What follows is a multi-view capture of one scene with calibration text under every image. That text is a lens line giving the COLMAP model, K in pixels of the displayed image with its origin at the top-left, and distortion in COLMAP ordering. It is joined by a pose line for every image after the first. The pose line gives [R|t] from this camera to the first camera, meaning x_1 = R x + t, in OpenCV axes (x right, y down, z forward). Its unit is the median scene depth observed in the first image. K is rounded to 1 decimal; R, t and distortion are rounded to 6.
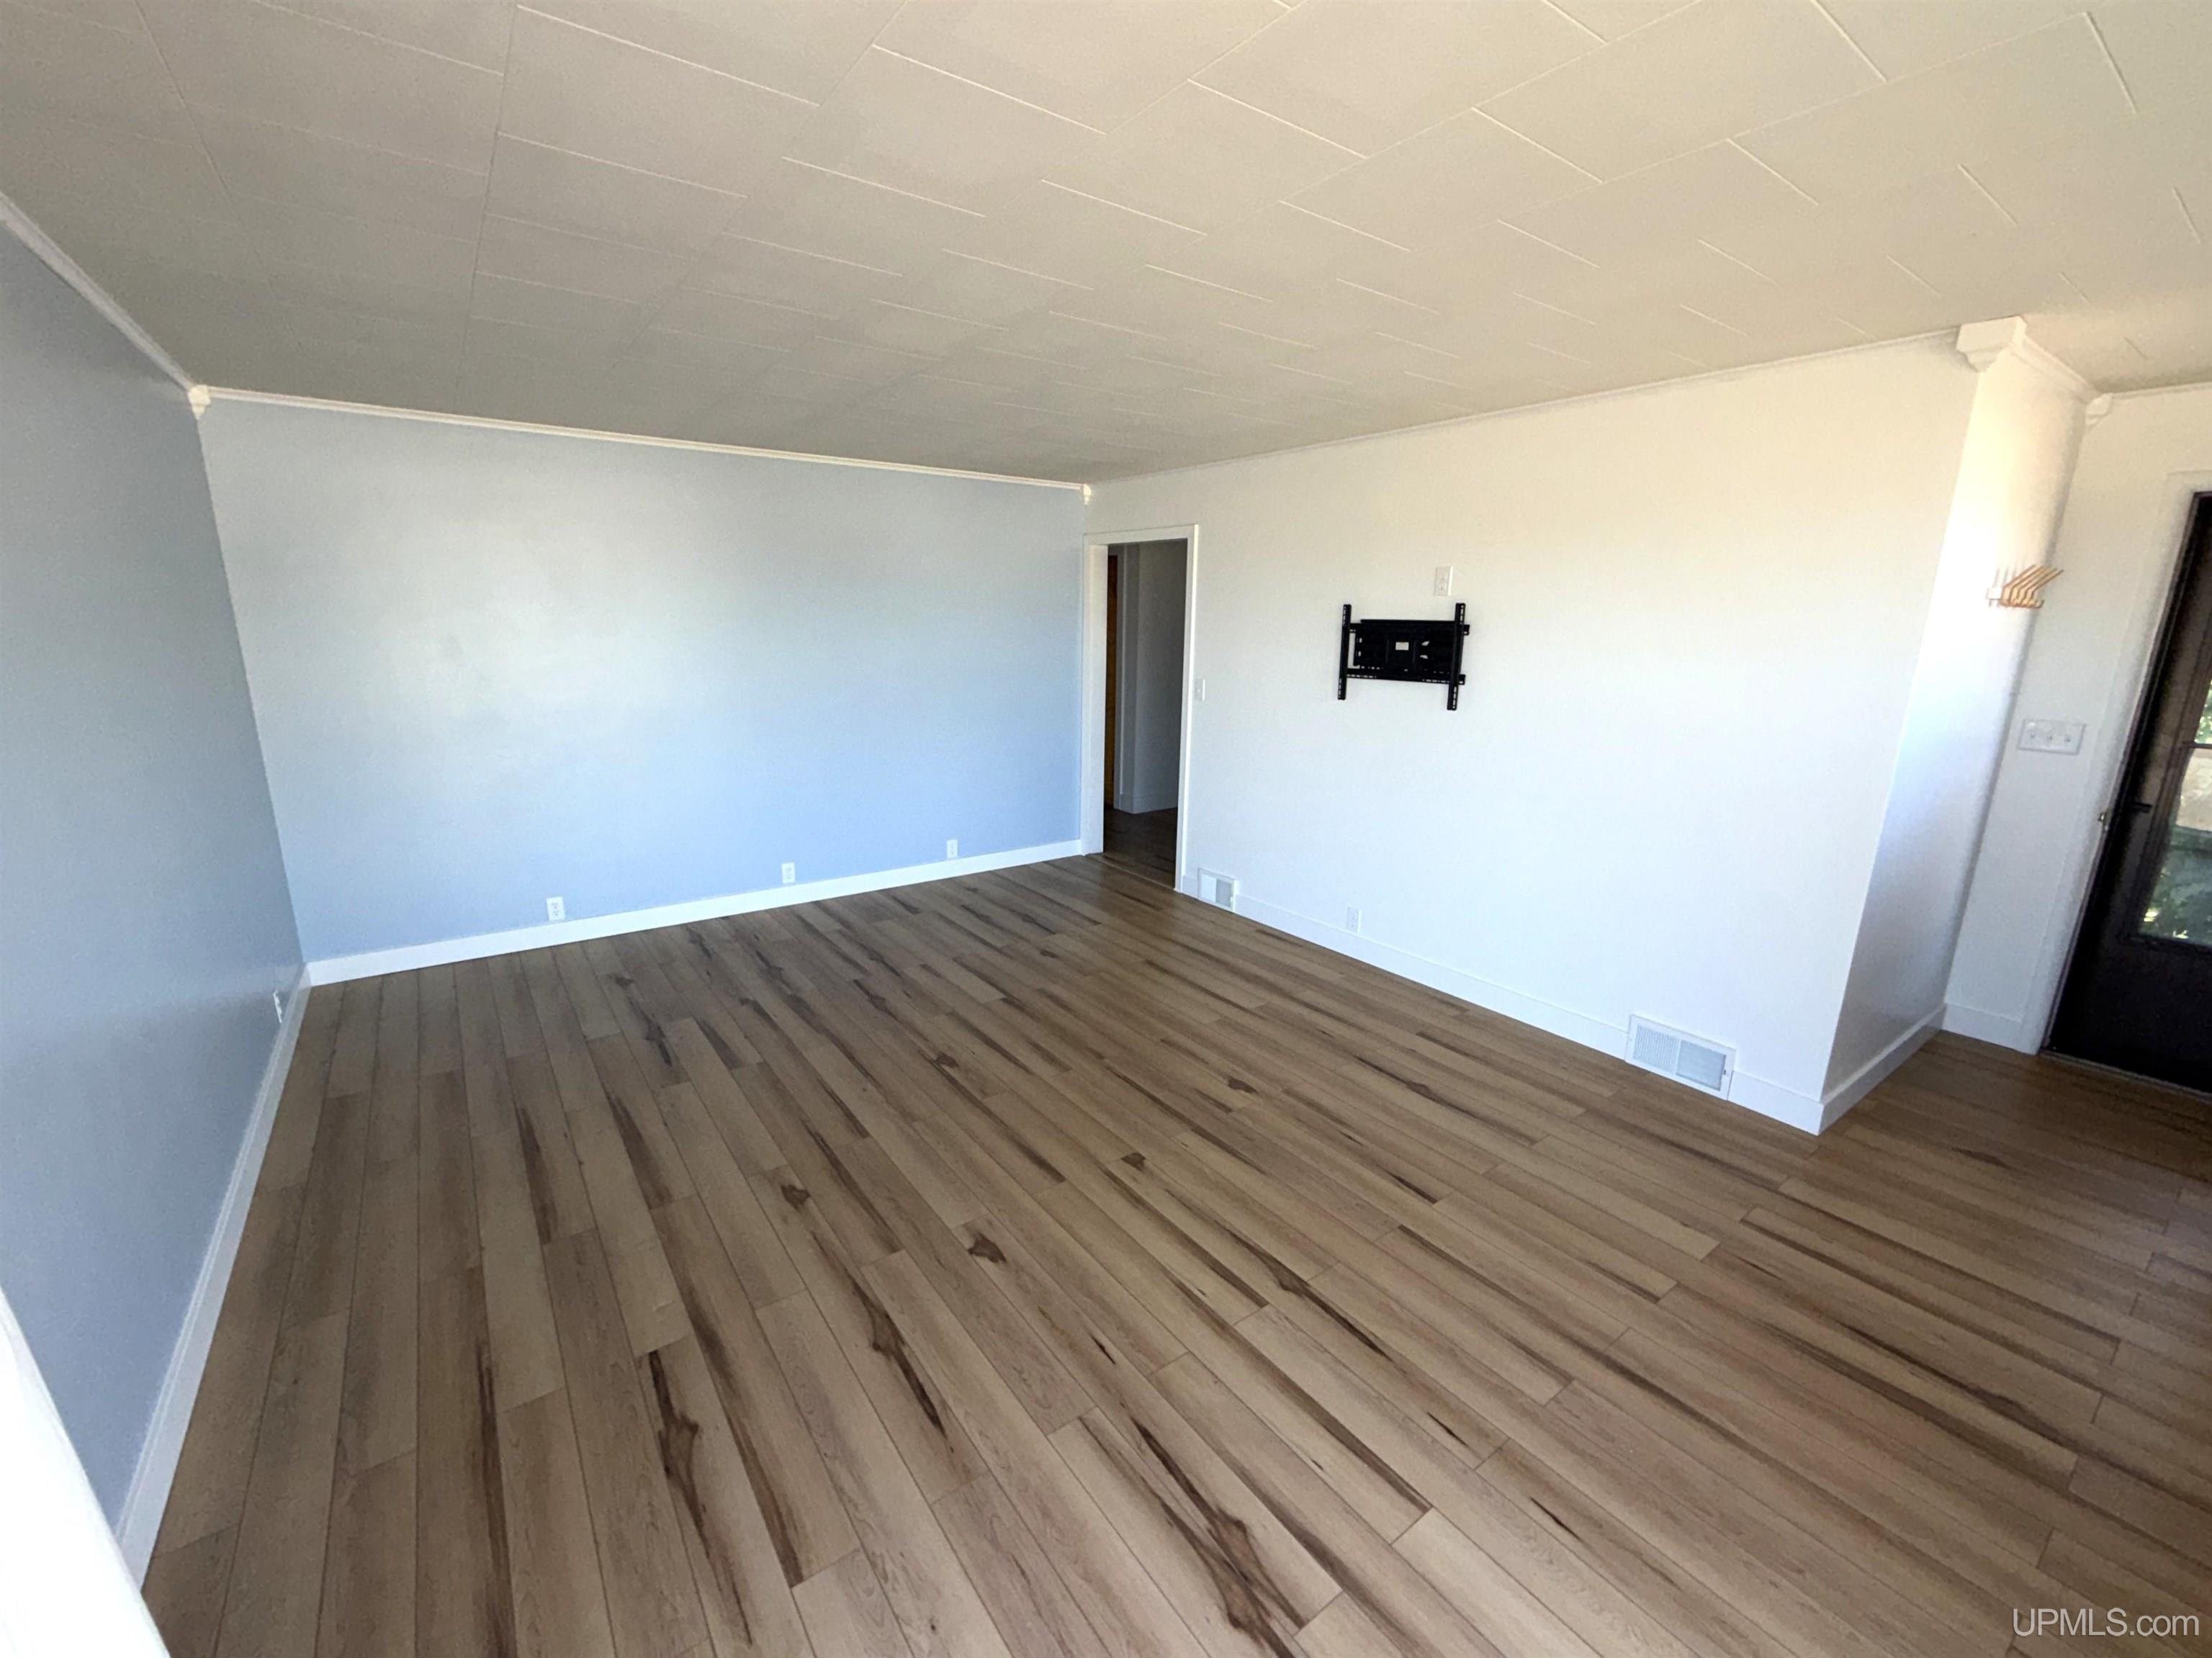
lens RADIAL K [[910.8, 0, 1106.0], [0, 910.8, 829.0], [0, 0, 1]] dist [-0.000578, -0.000014]
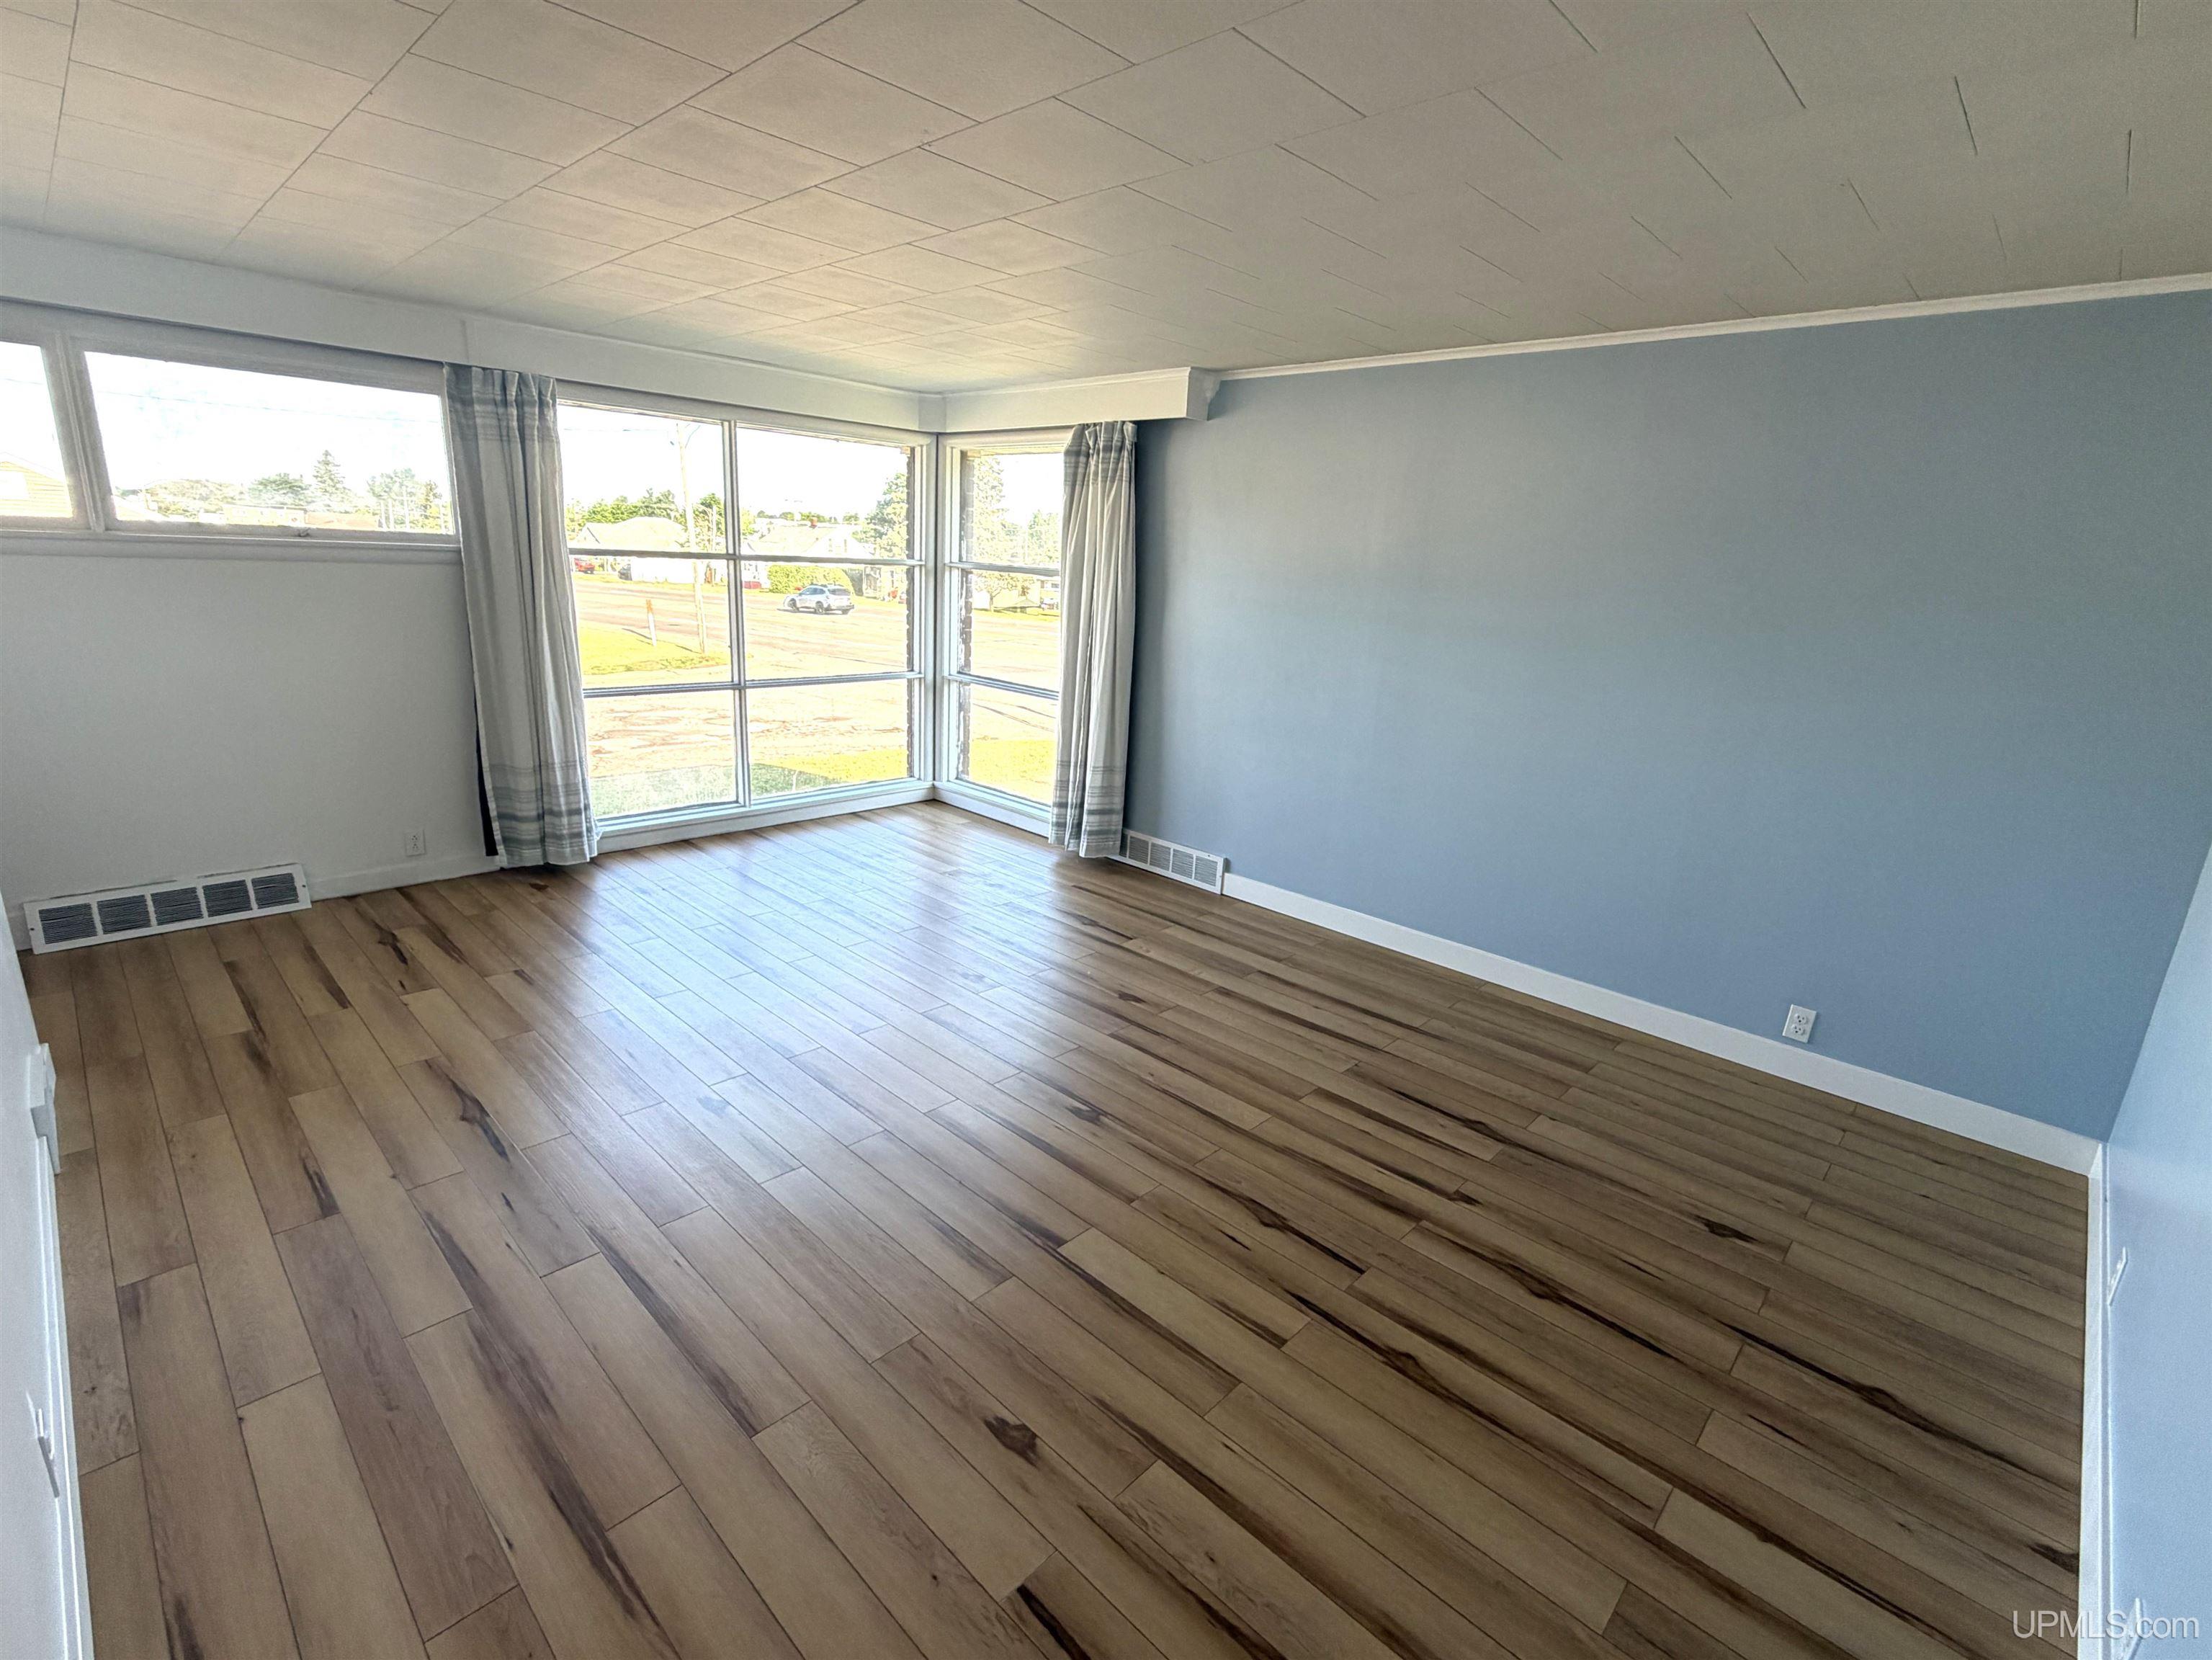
lens RADIAL K [[1028.2, 0, 1106.0], [0, 1028.2, 830.0], [0, 0, 1]] dist [0.000569, 0.000007]
pose [[-0.982419, -0.015359, -0.186056, -0.021787], [-0.102248, 0.878112, 0.467402, -0.388463], [0.156199, 0.478209, -0.864244, 1.676550]]
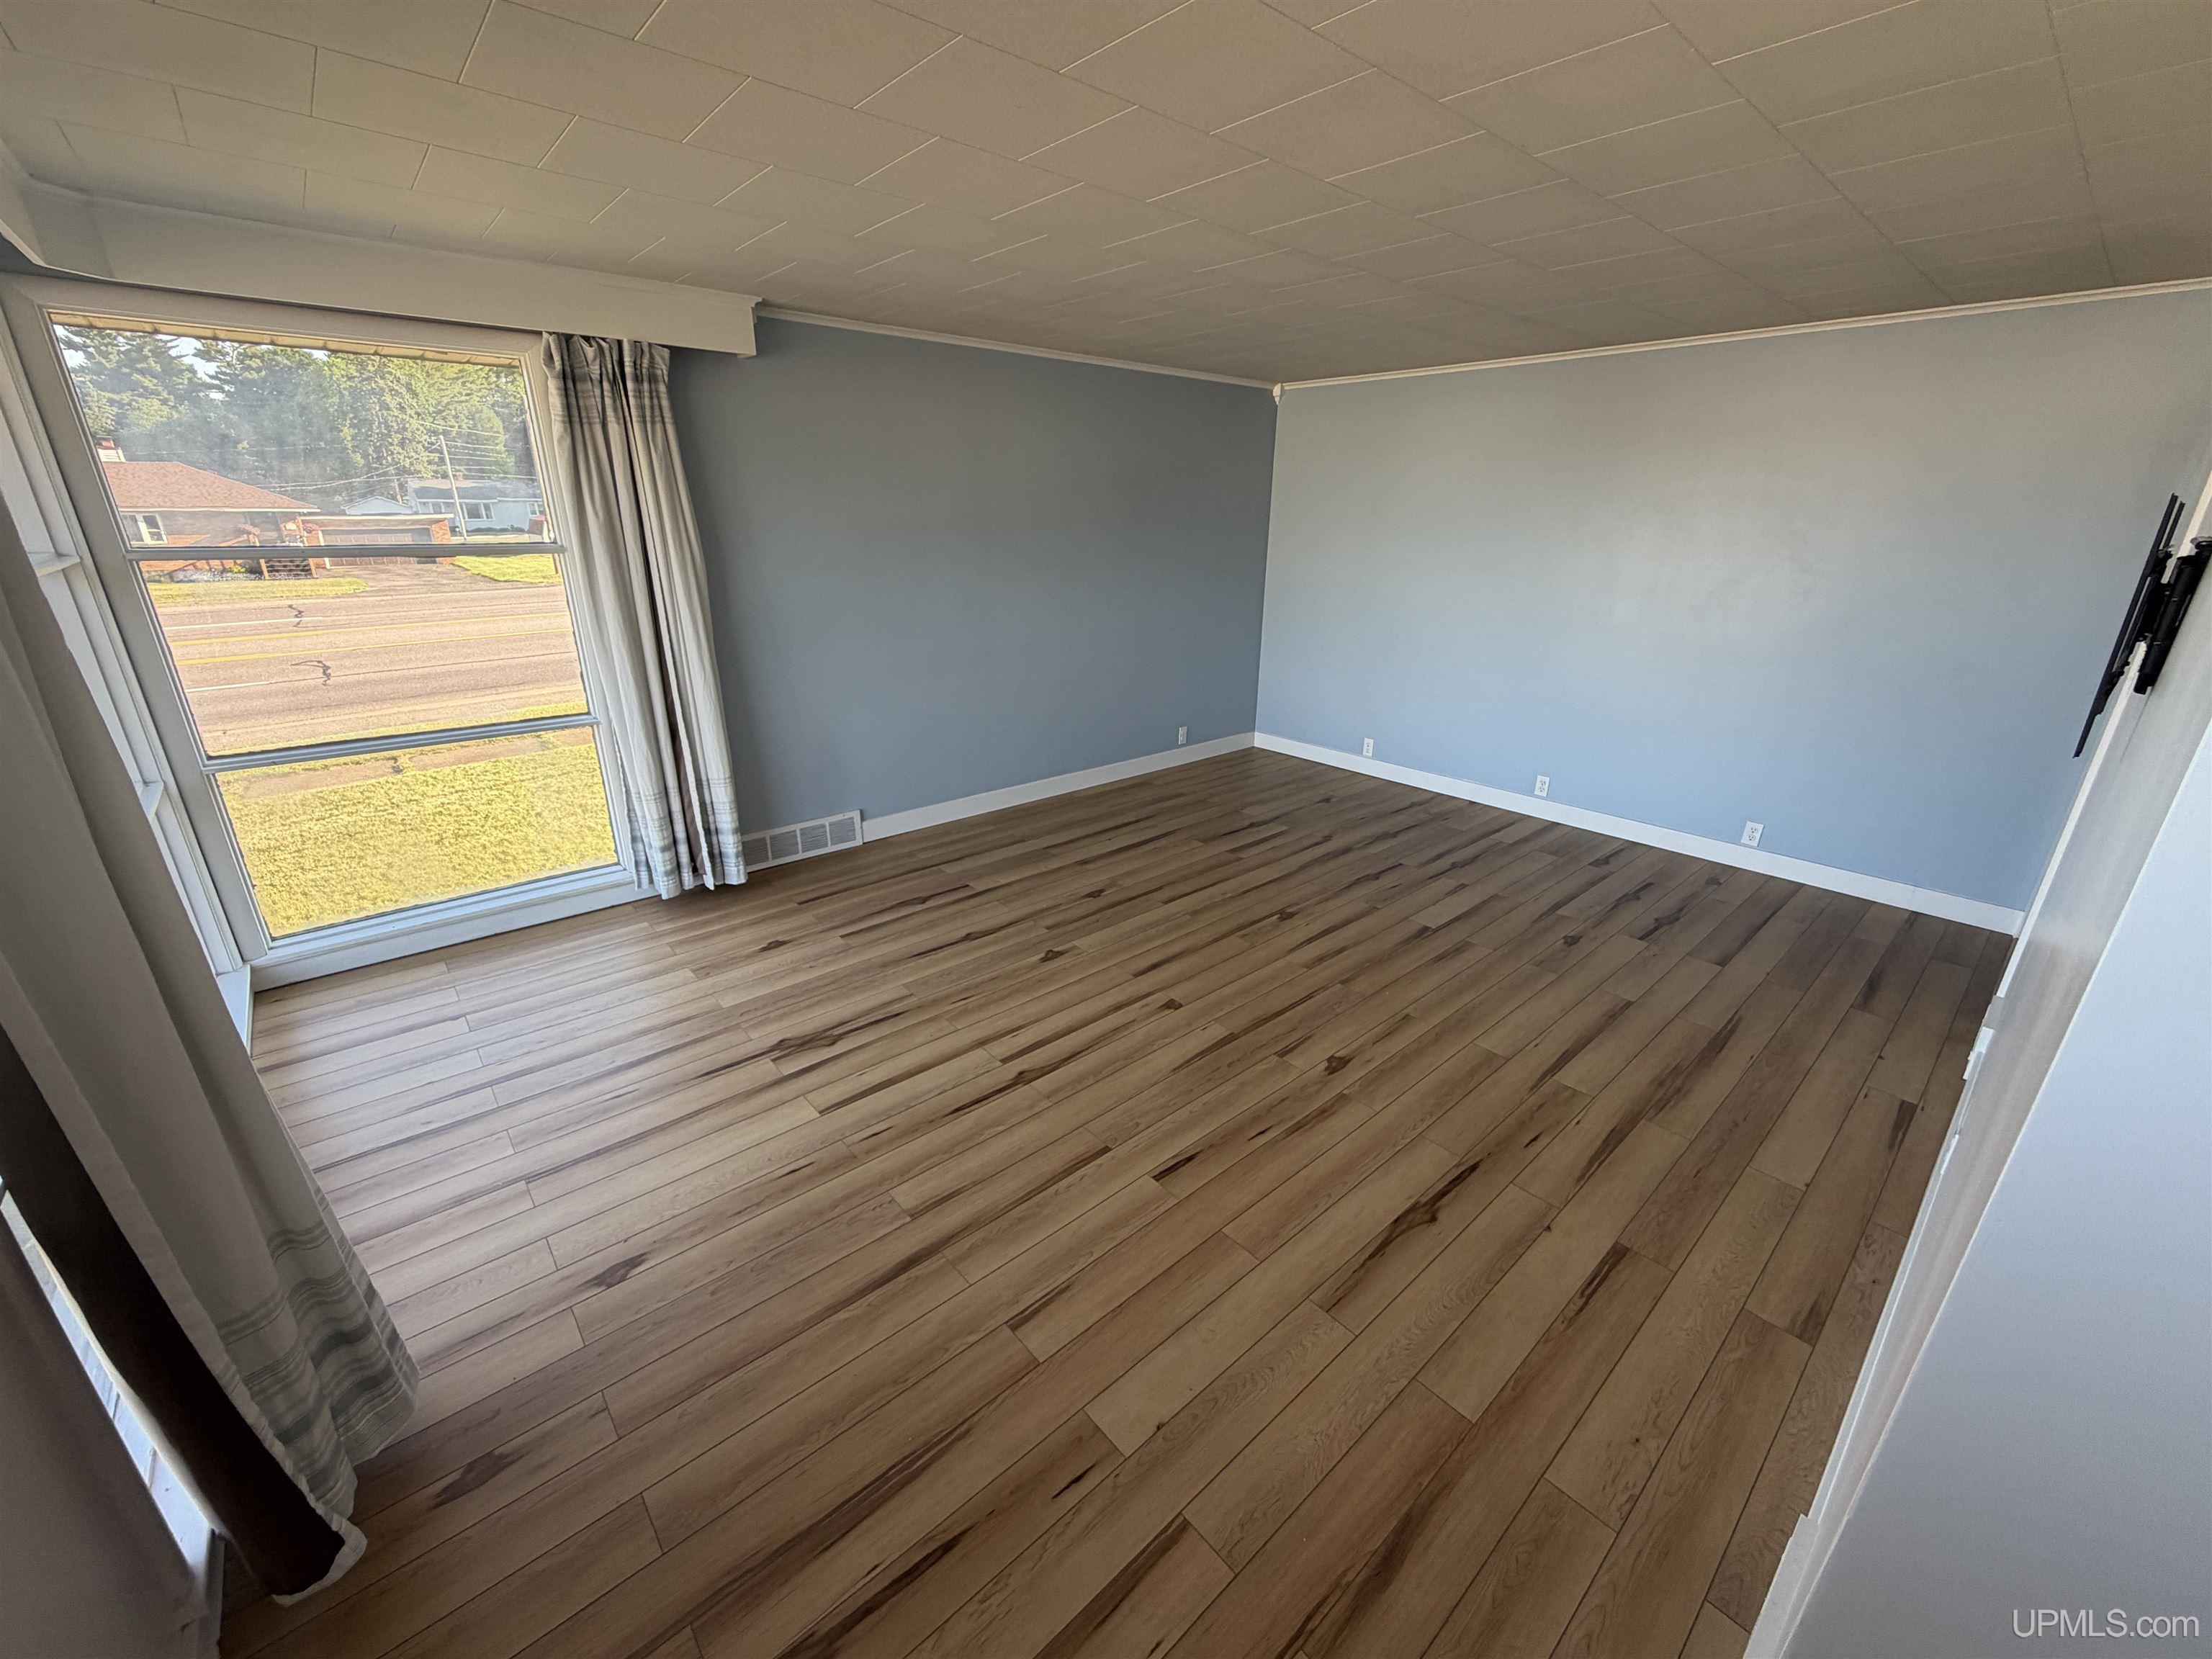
lens RADIAL K [[882.0, 0, 1106.0], [0, 882.0, 829.5], [0, 0, 1]] dist [0.001077, 0.000562]
pose [[0.099038, 0.329997, -0.938772, 0.835587], [-0.236988, 0.924087, 0.299834, -0.133177], [0.966451, 0.192782, 0.169725, 0.569023]]
